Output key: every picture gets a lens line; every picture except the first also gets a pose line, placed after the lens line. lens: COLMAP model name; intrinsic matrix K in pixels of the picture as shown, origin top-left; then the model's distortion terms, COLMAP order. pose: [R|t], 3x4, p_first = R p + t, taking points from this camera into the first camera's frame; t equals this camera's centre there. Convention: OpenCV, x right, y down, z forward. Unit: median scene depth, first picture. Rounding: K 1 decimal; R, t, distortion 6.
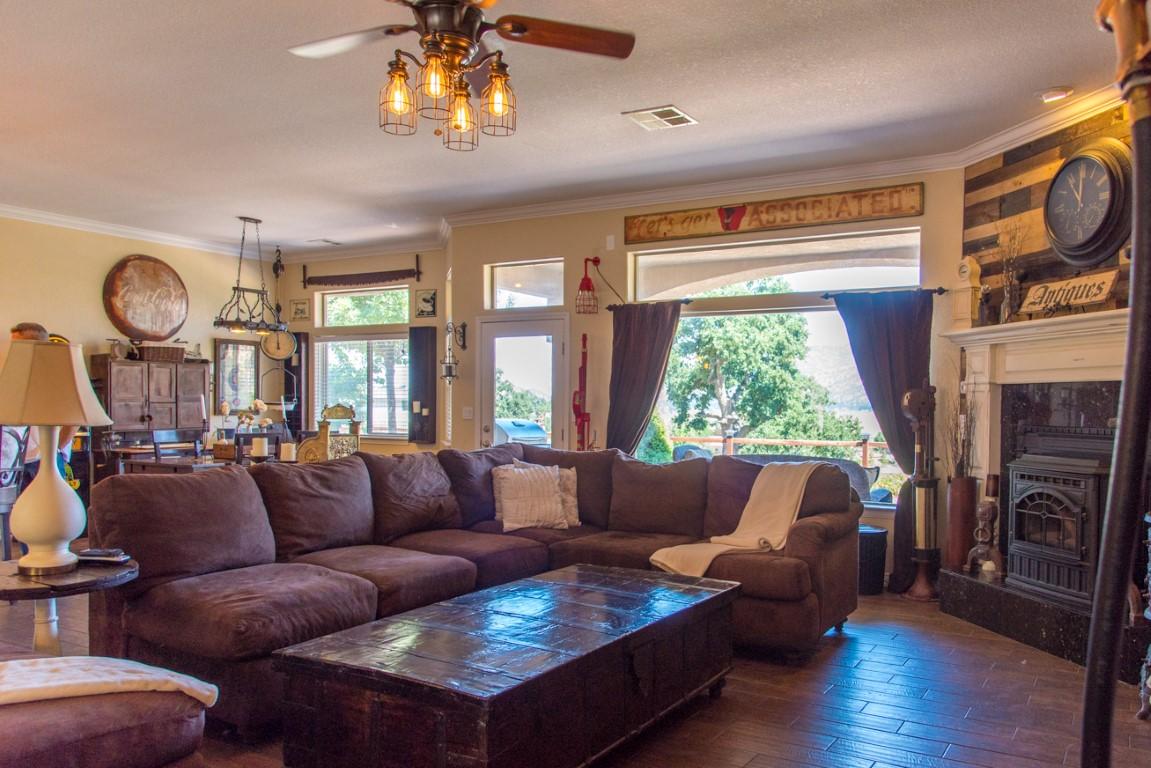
lens RADIAL K [[858.4, 0, 646.4], [0, 858.4, 426.2], [0, 0, 1]] dist [0.001258, -0.001611]
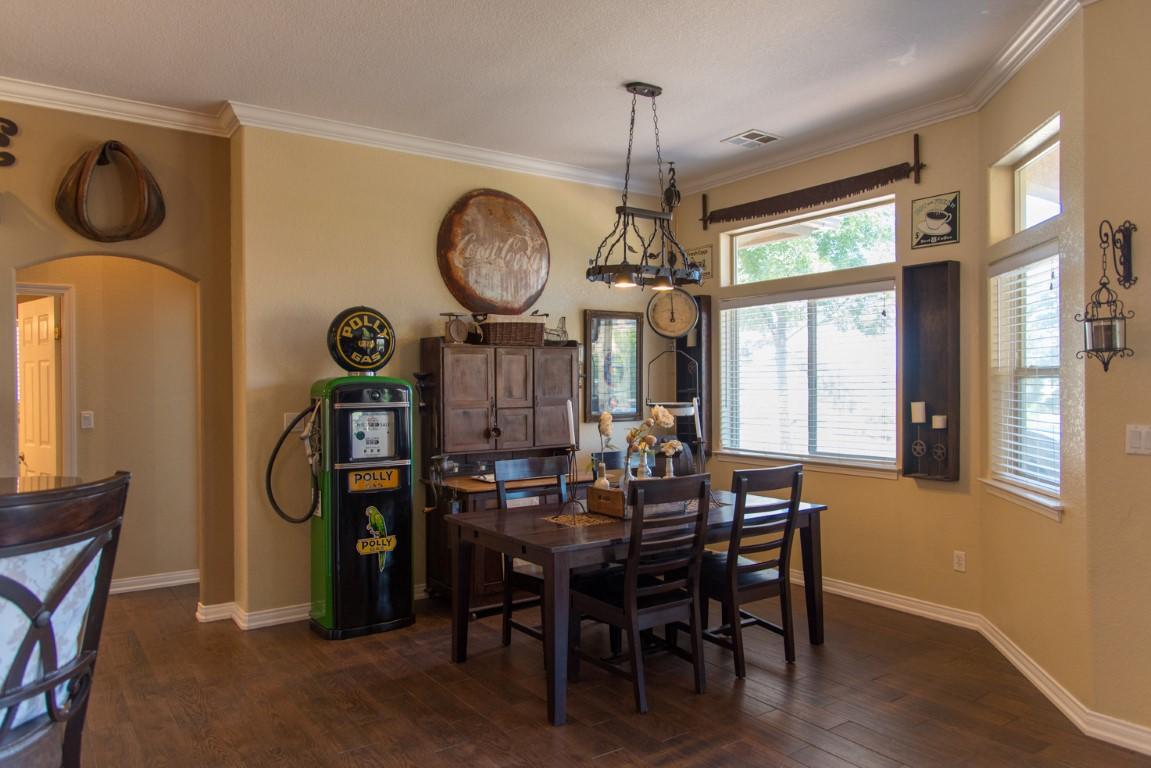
lens RADIAL K [[782.8, 0, 575.5], [0, 782.8, 384.0], [0, 0, 1]] dist [-0.004993, -0.001461]
pose [[0.892966, -0.015717, -0.449850, -0.263929], [0.003391, 0.999597, -0.028192, -0.029882], [0.450112, 0.023649, 0.892659, 0.507770]]
